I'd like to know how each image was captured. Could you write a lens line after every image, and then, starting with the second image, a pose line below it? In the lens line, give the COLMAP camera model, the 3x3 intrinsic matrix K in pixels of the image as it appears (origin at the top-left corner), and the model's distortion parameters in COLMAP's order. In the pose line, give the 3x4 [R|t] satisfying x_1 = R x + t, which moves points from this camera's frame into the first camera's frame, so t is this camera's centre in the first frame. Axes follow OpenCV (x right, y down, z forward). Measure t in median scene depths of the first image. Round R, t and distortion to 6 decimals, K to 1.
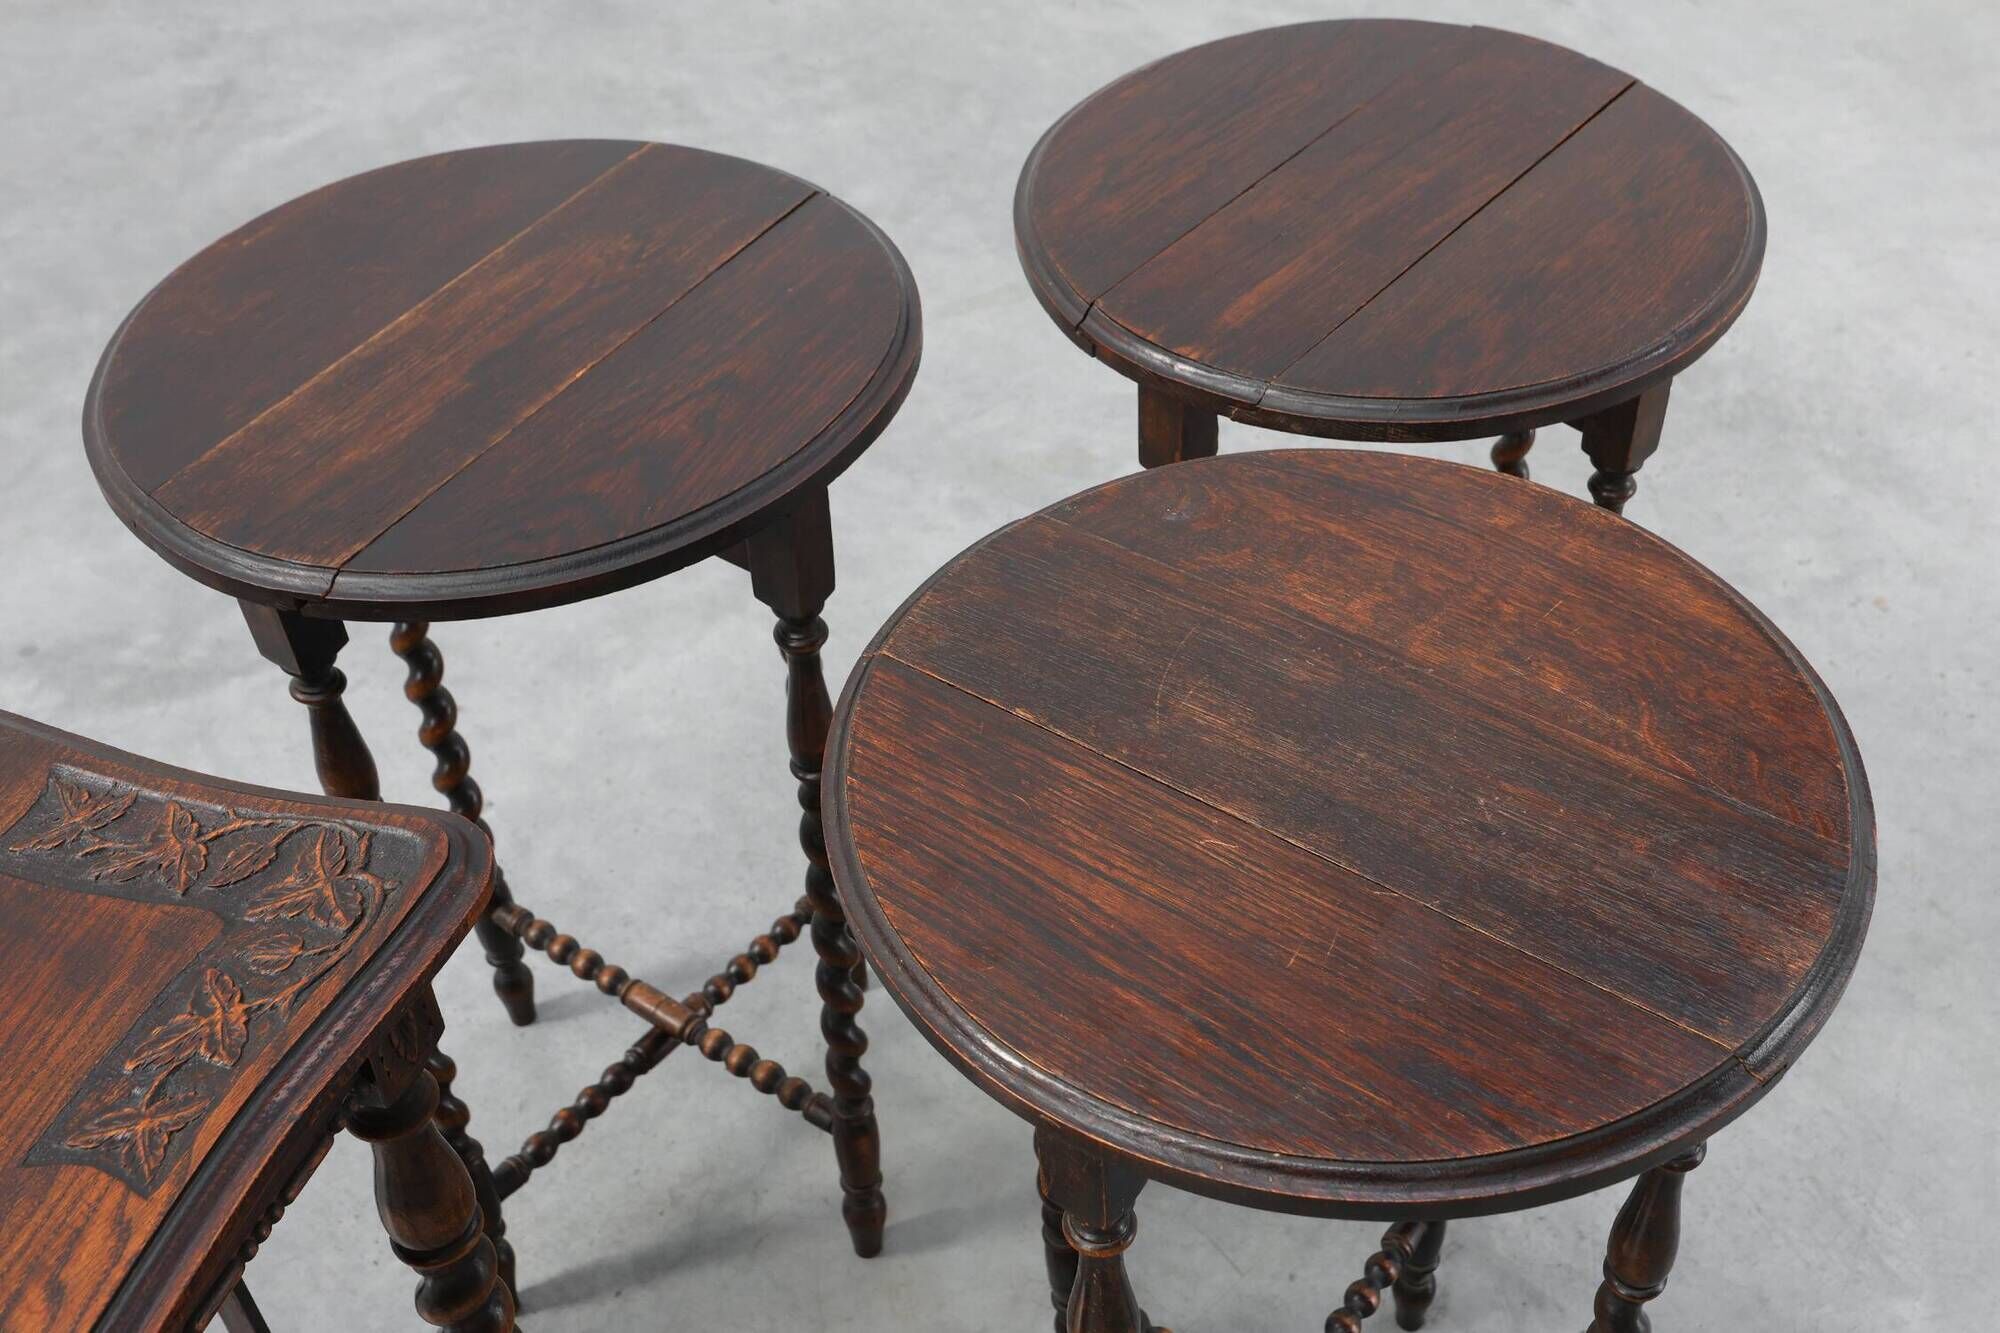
lens RADIAL K [[2178.6, 0, 1066.5], [0, 2178.6, 671.4], [0, 0, 1]] dist [0.002588, -0.011041]
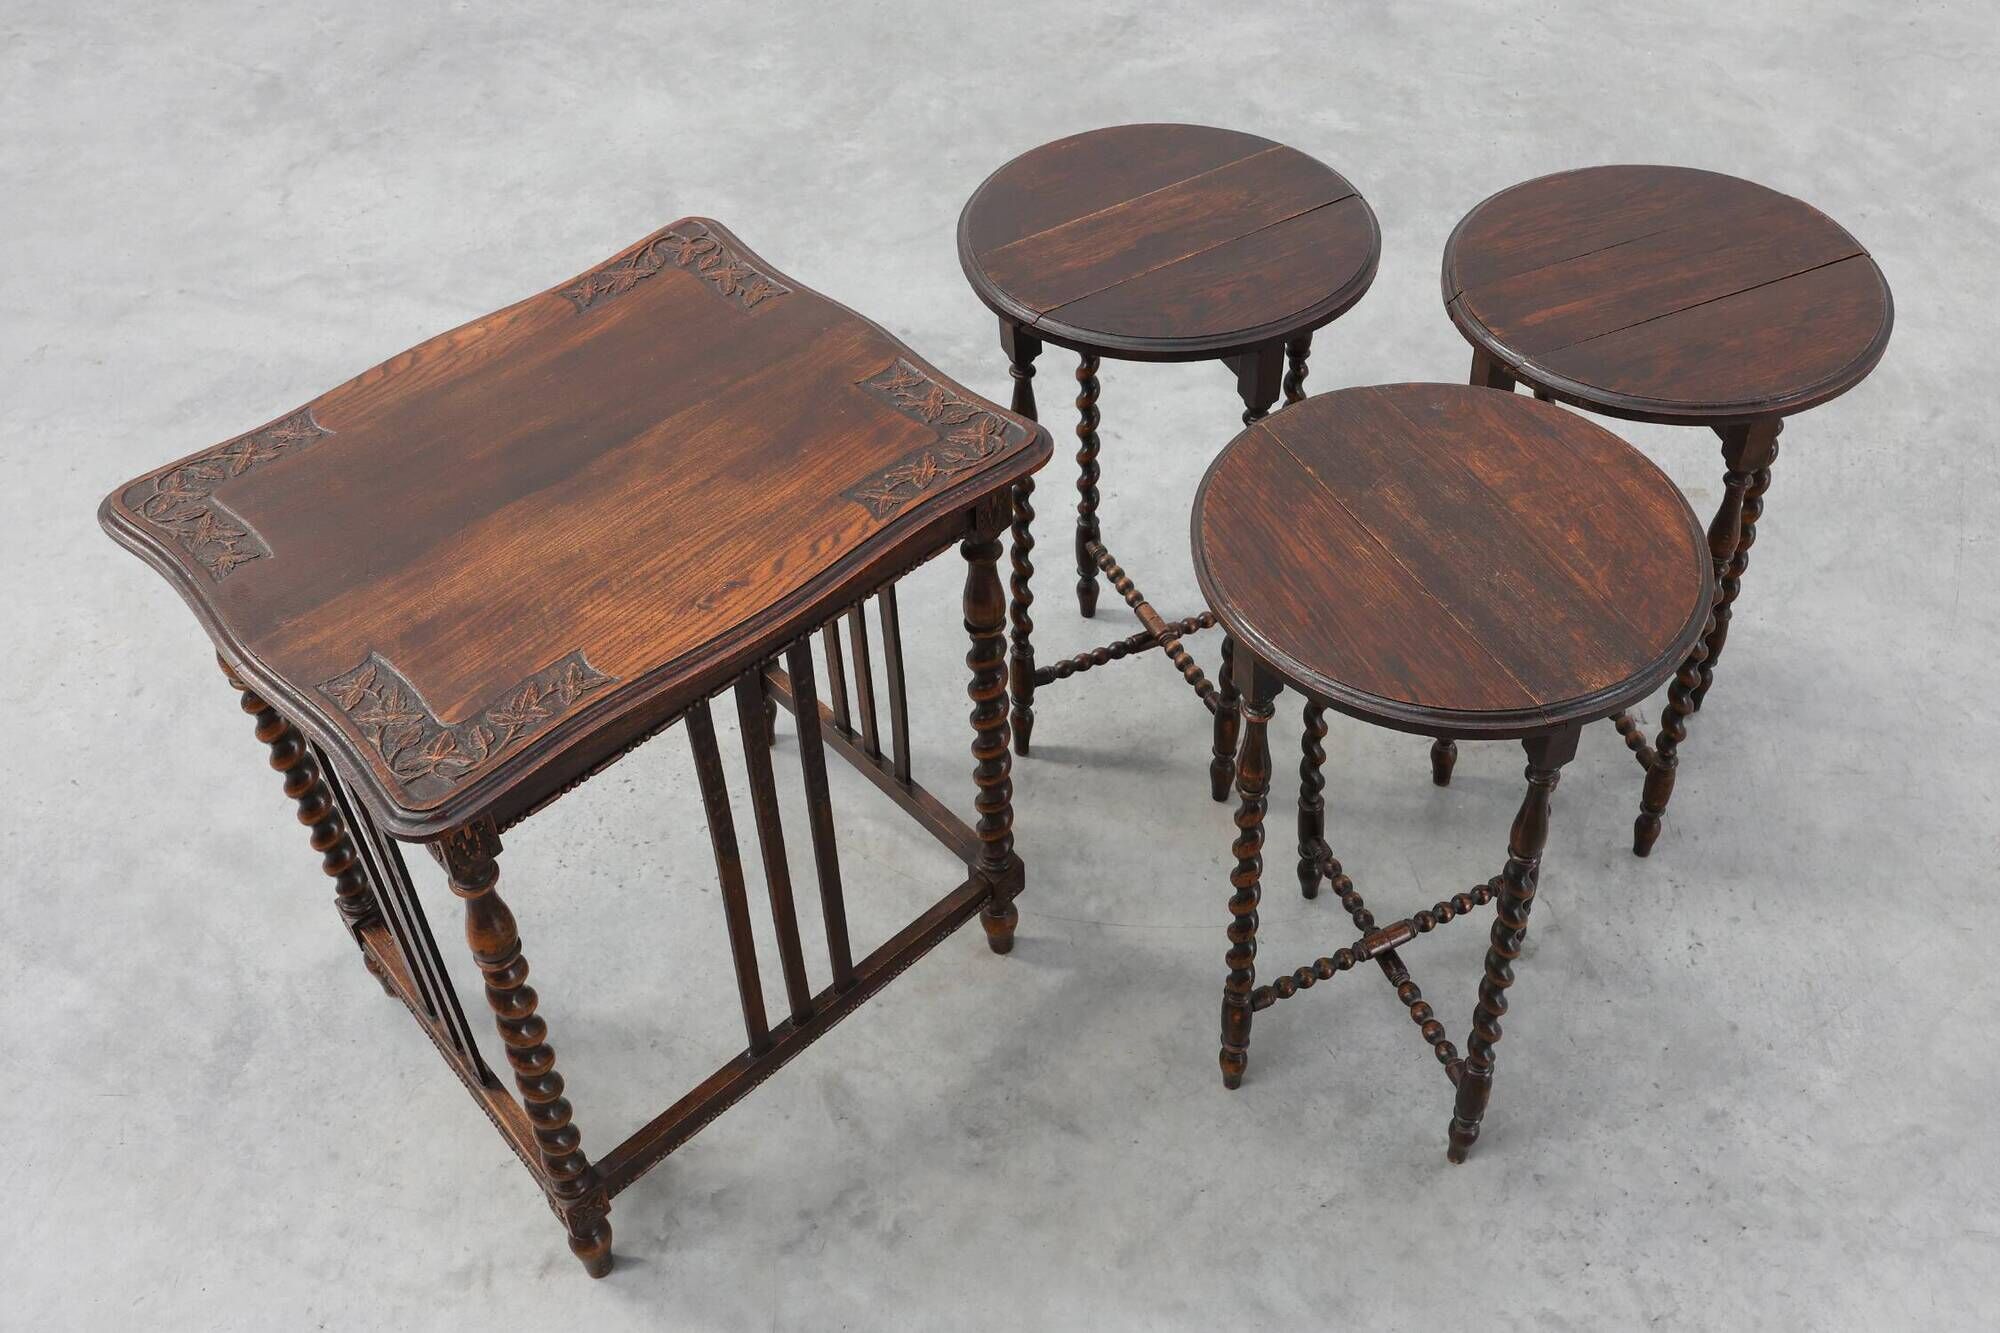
lens RADIAL K [[1960.5, 0, 1000.0], [0, 1960.5, 666.5], [0, 0, 1]] dist [0.004320, -0.002028]
pose [[0.877229, 0.334888, -0.343977, 0.401896], [-0.313313, 0.942250, 0.118324, 0.063572], [0.363737, 0.003976, 0.931493, -0.791725]]
